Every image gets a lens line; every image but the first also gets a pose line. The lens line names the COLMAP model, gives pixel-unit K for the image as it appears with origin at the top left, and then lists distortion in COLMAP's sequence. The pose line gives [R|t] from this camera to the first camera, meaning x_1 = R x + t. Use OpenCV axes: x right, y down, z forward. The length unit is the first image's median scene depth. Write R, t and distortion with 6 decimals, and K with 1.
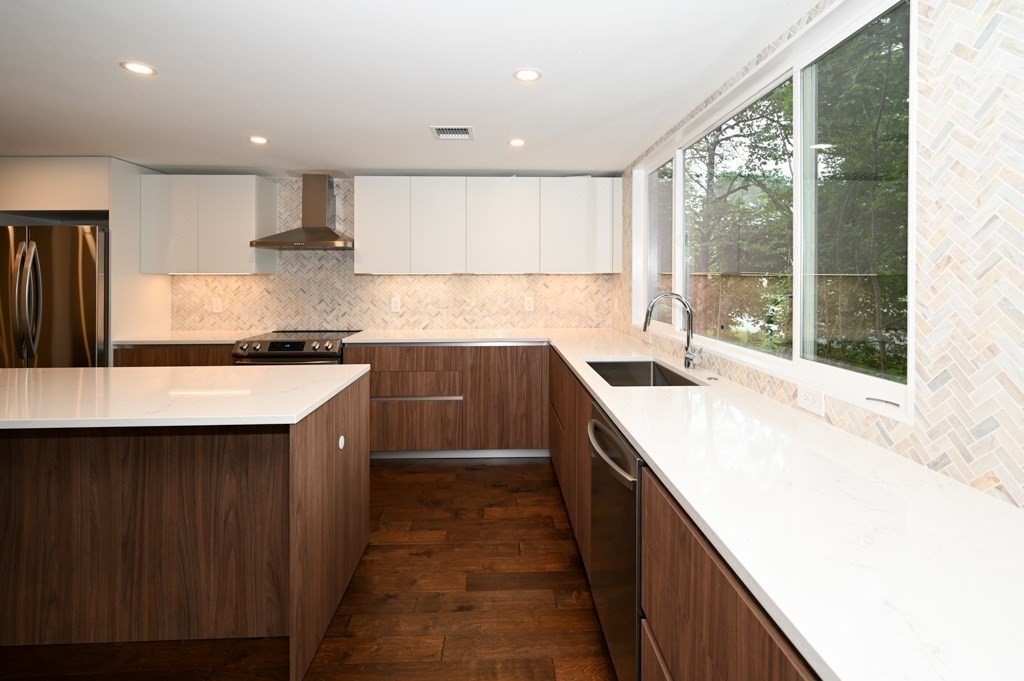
lens RADIAL K [[472.1, 0, 508.9], [0, 472.1, 273.7], [0, 0, 1]] dist [0.000449, 0.000300]
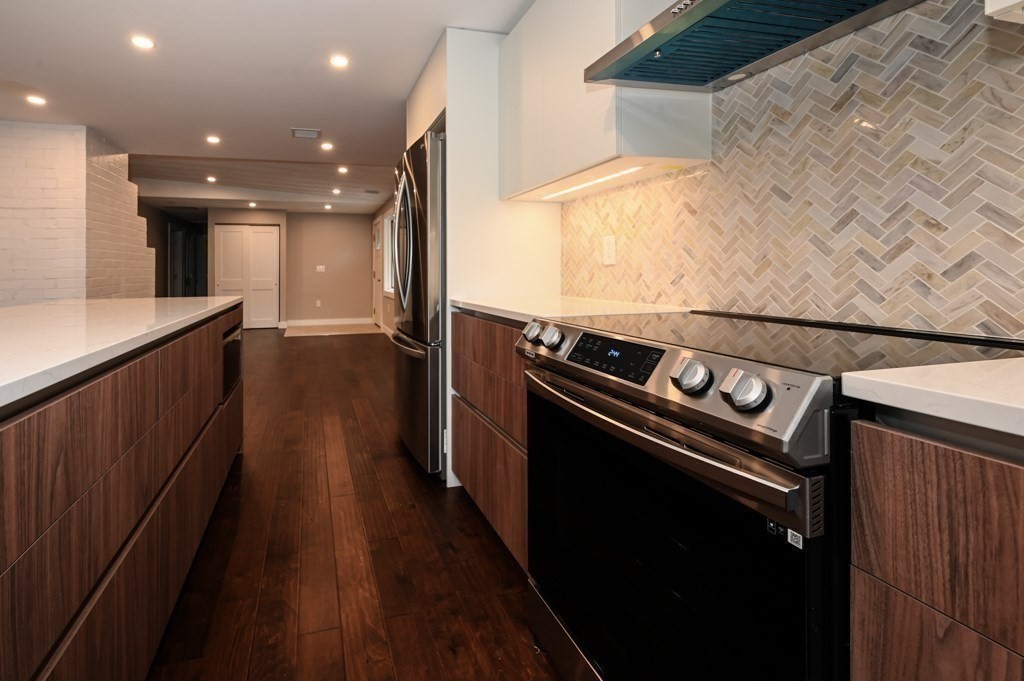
lens RADIAL K [[442.2, 0, 425.8], [0, 442.2, 271.2], [0, 0, 1]] dist [-0.000622, -0.000123]
pose [[0.215074, -0.000730, -0.976598, -0.196589], [0.015526, 0.999876, 0.002672, 0.084851], [0.976474, -0.015737, 0.215058, 0.704100]]
